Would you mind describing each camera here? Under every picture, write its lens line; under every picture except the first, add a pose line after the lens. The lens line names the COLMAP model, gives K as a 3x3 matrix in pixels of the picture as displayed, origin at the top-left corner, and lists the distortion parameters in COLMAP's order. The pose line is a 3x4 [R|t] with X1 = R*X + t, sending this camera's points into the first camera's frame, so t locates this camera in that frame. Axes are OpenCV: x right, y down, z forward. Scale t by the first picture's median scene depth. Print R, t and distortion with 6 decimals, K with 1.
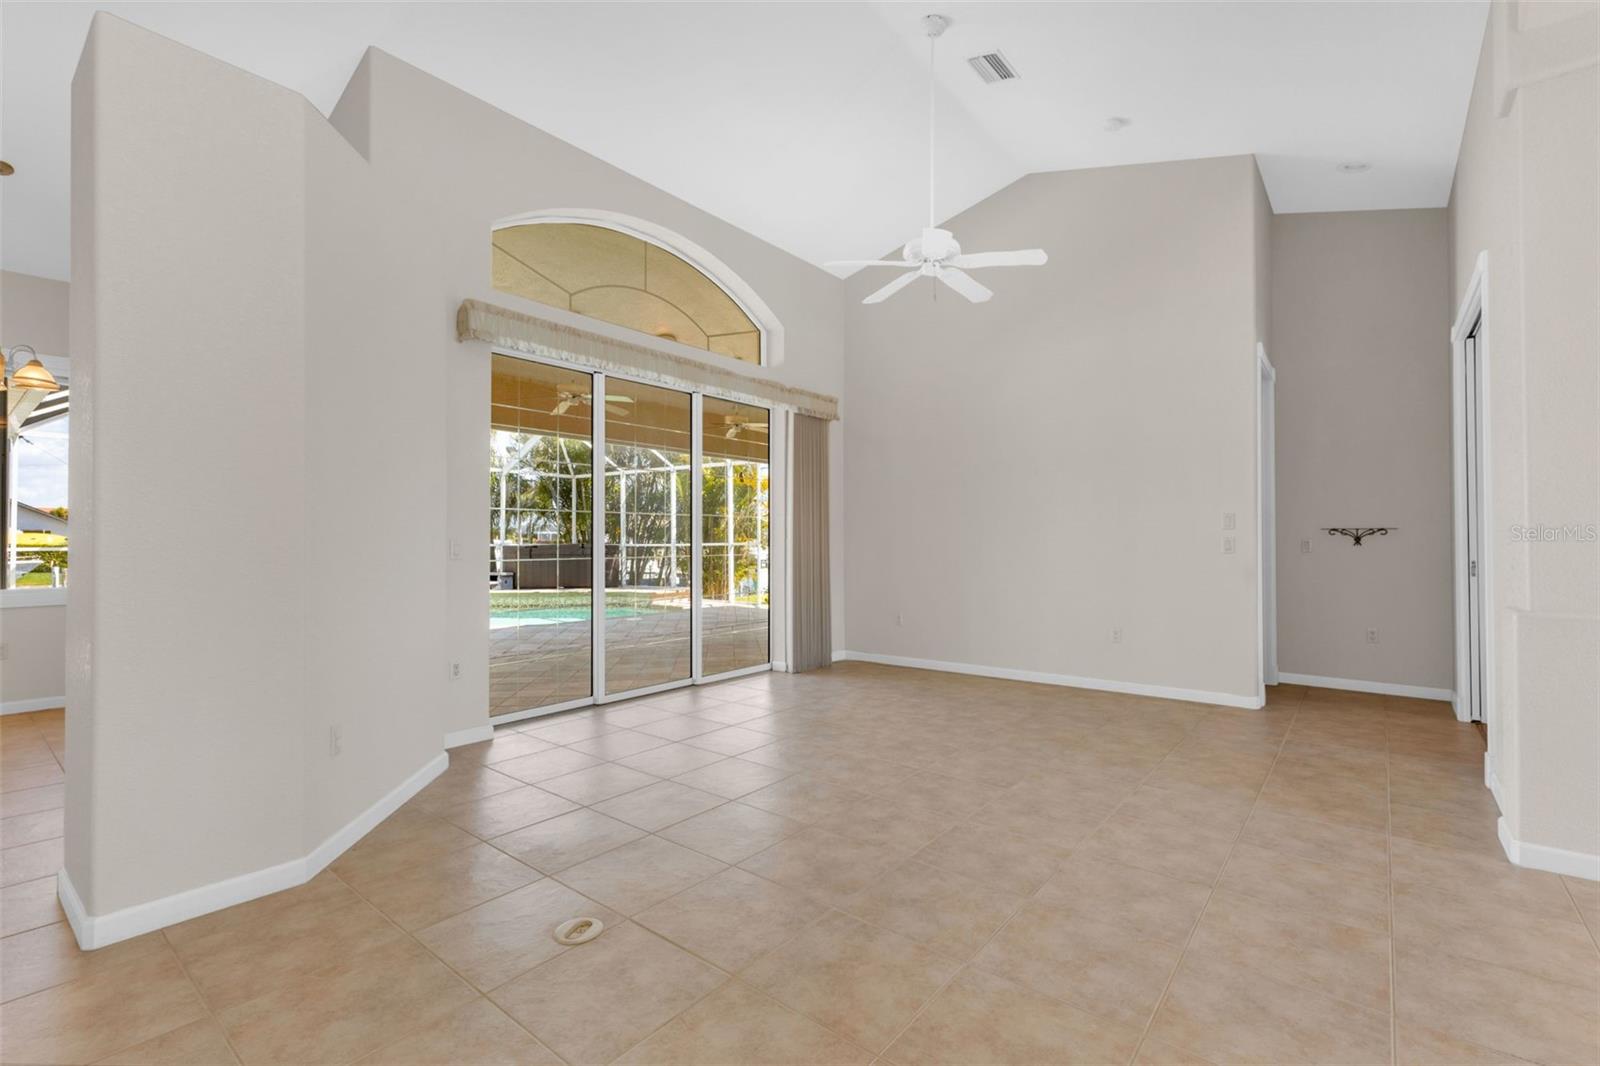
lens RADIAL K [[706.8, 0, 796.5], [0, 706.8, 532.7], [0, 0, 1]] dist [0.011506, -0.000707]
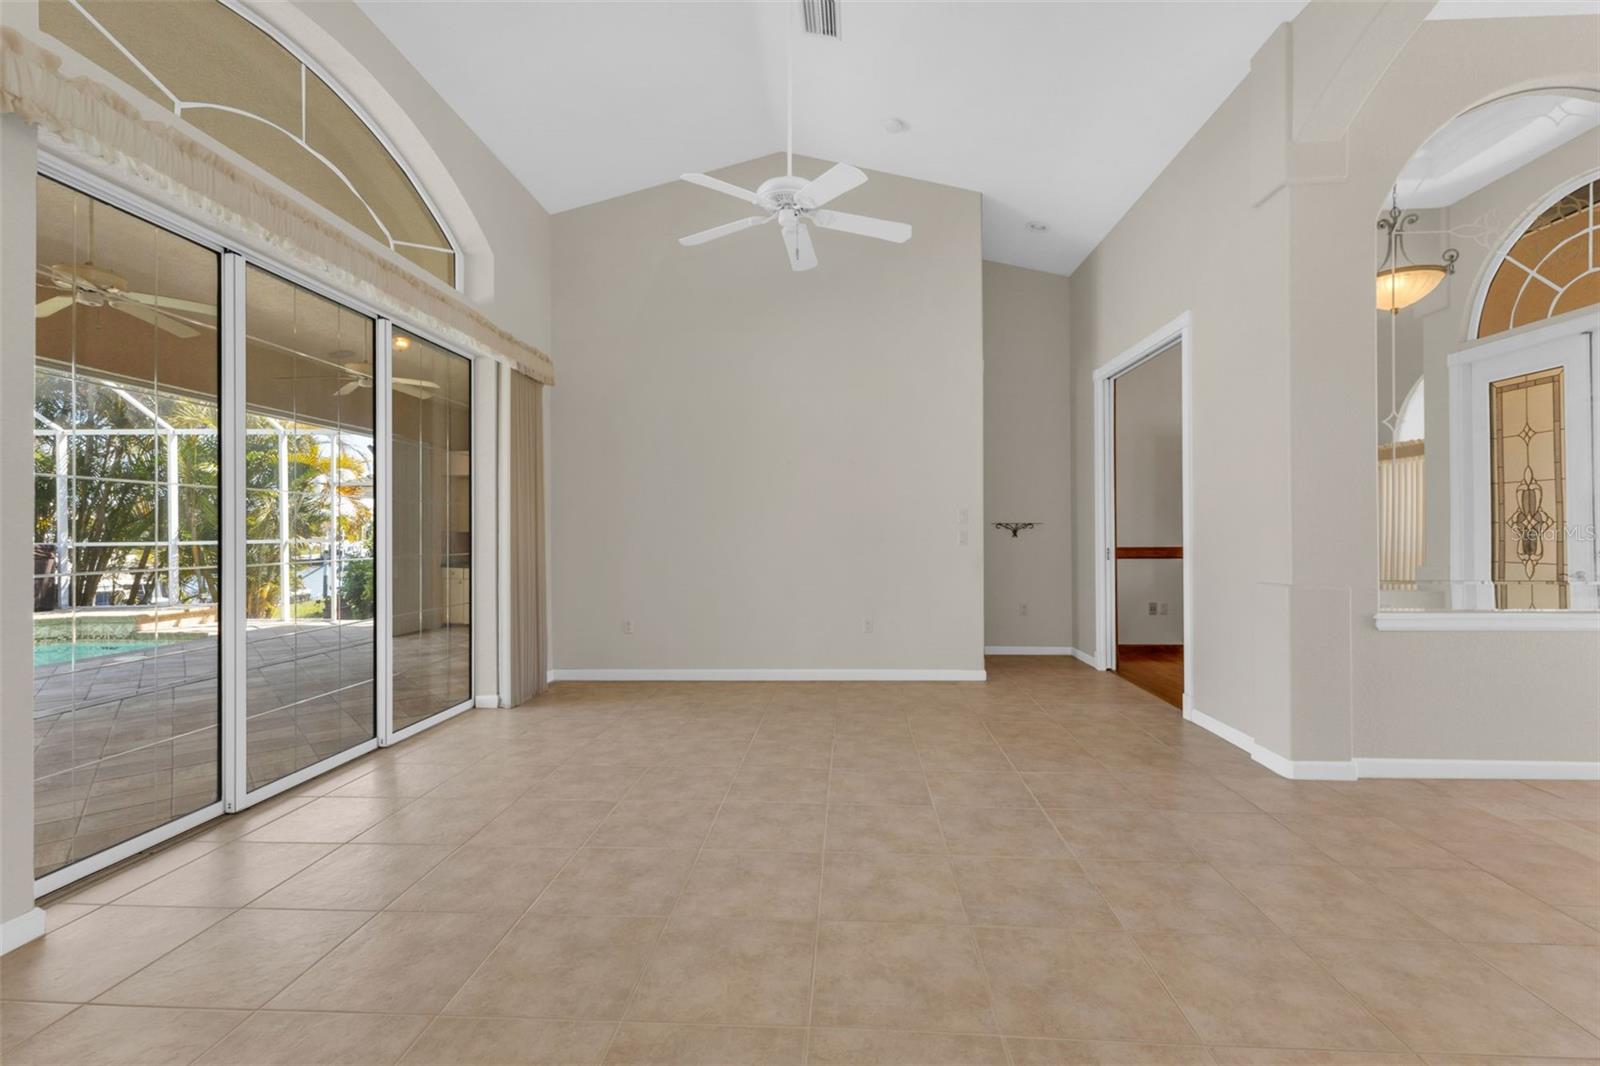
lens RADIAL K [[706.8, 0, 803.9], [0, 706.8, 530.7], [0, 0, 1]] dist [0.011506, -0.000707]
pose [[0.810640, -0.000976, 0.585544, -0.239756], [-0.002030, 0.999988, 0.004478, 0.002391], [-0.585542, -0.004819, 0.810628, 0.233136]]
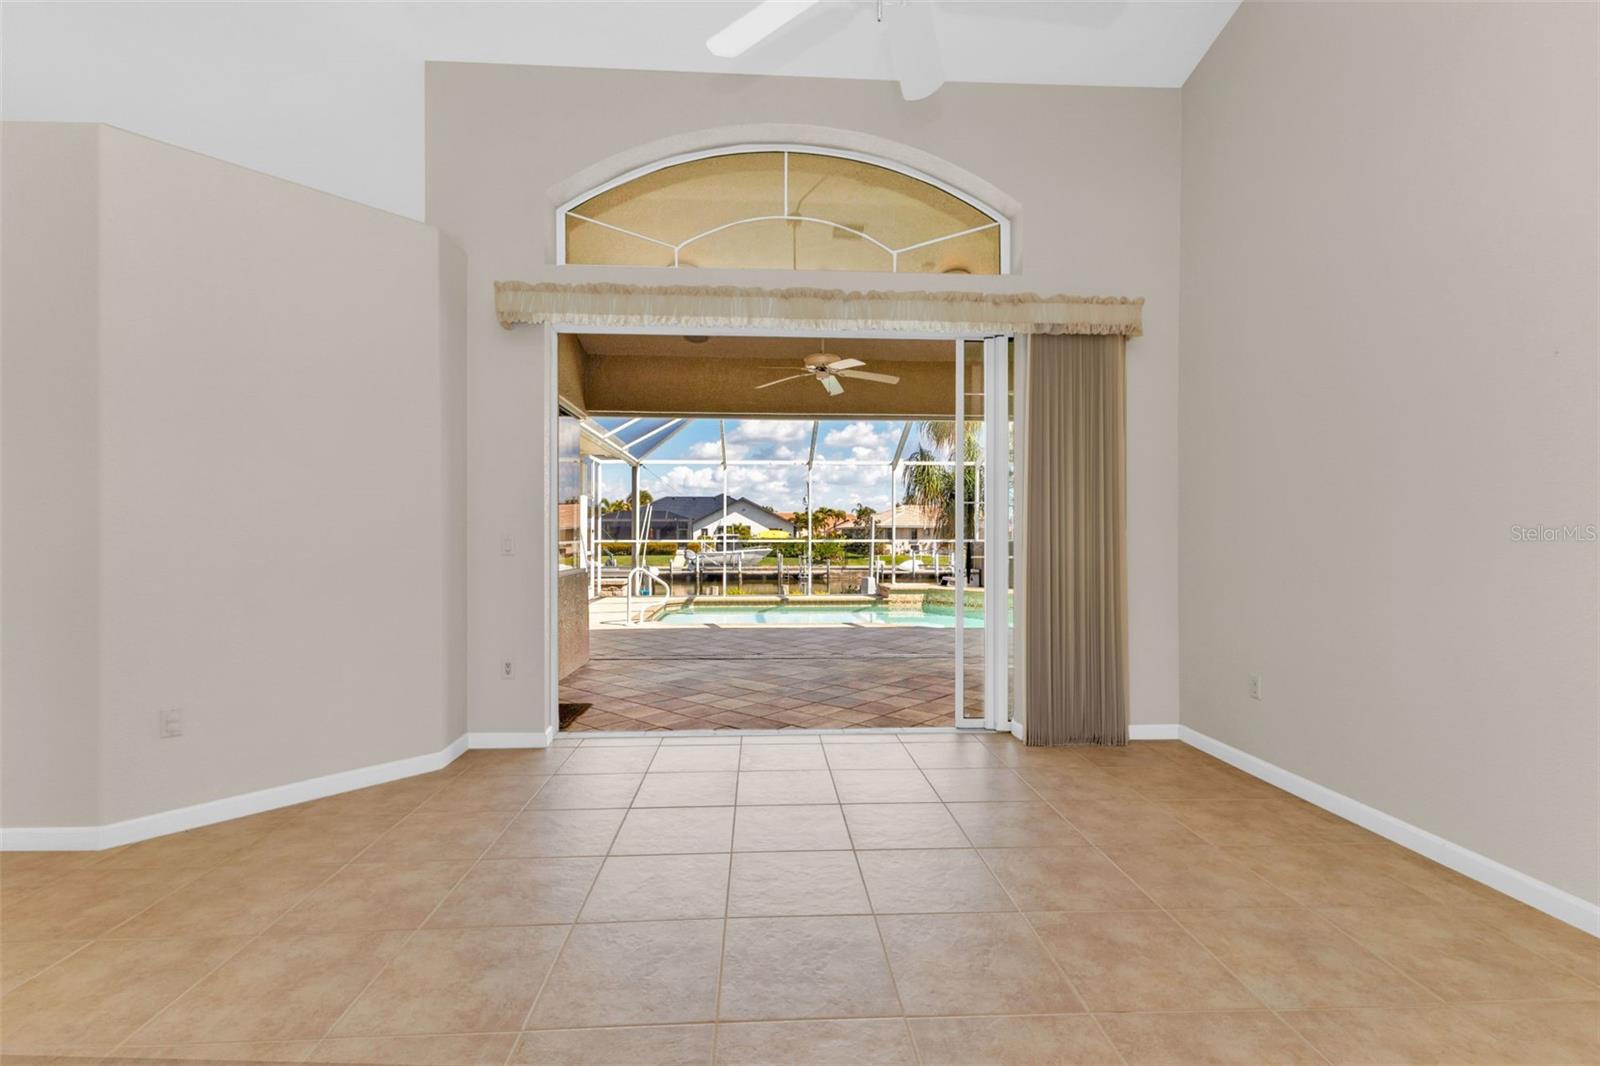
lens RADIAL K [[706.8, 0, 794.4], [0, 706.8, 536.5], [0, 0, 1]] dist [0.011506, -0.000707]
pose [[0.670235, 0.002740, -0.742144, 0.400413], [0.006253, 0.999937, 0.009339, 0.004704], [0.742122, -0.010900, 0.670176, 0.513537]]
